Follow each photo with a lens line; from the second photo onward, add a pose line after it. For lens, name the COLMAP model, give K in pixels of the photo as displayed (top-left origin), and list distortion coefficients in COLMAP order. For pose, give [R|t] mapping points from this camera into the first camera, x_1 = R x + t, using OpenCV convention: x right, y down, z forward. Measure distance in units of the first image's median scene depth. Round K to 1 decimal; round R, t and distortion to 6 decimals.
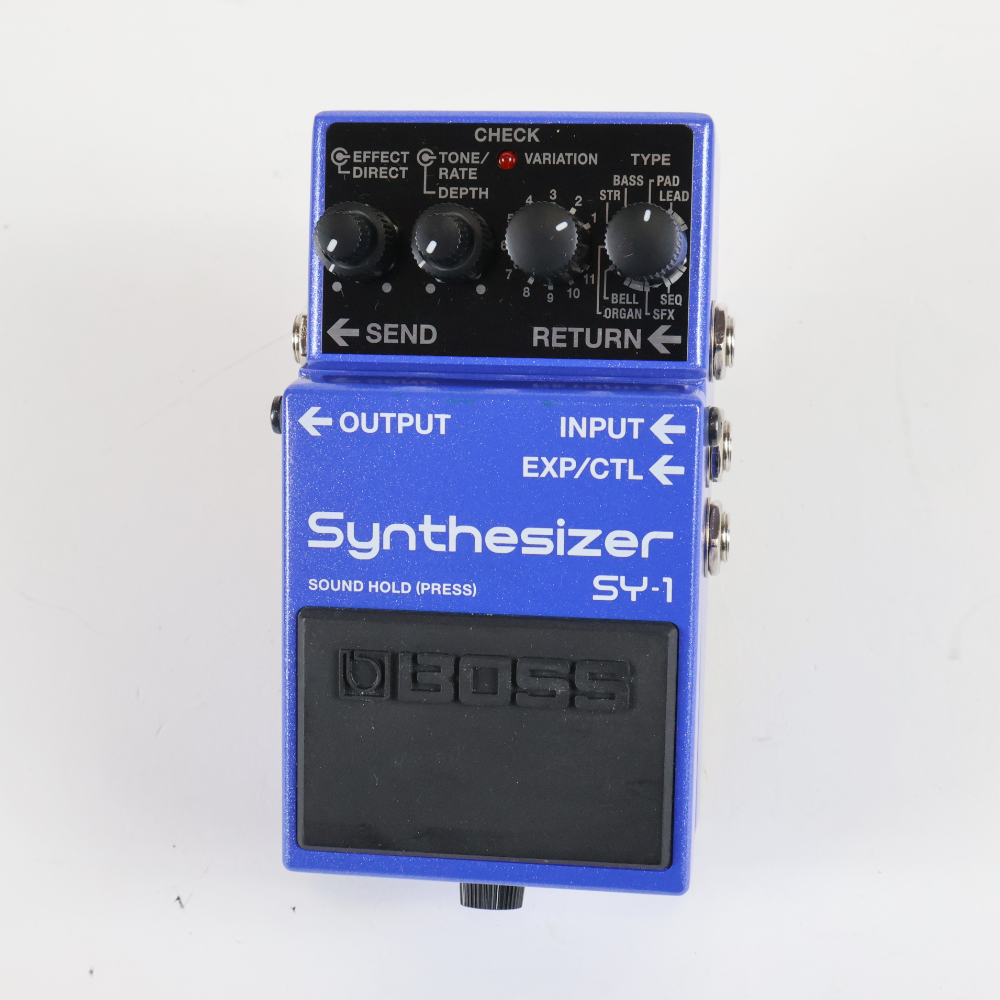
lens RADIAL K [[1842.1, 0, 500.1], [0, 1842.1, 500.6], [0, 0, 1]] dist [-0.012728, 0.000000]
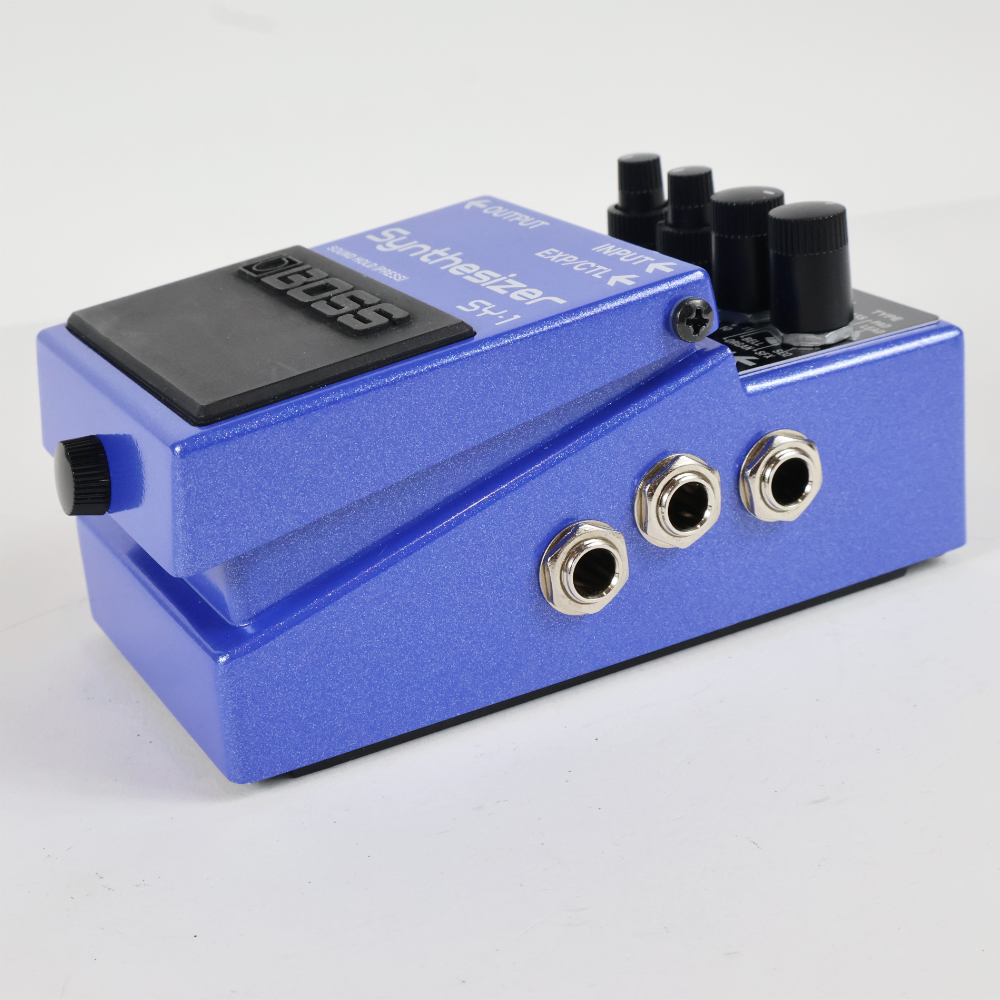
lens RADIAL K [[1934.7, 0, 501.1], [0, 1934.7, 500.5], [0, 0, 1]] dist [-0.028324, 0.000000]
pose [[0.497759, 0.400657, -0.769226, 0.803279], [-0.866863, 0.201191, -0.456147, 0.471246], [-0.027998, 0.893866, 0.447460, 0.652555]]
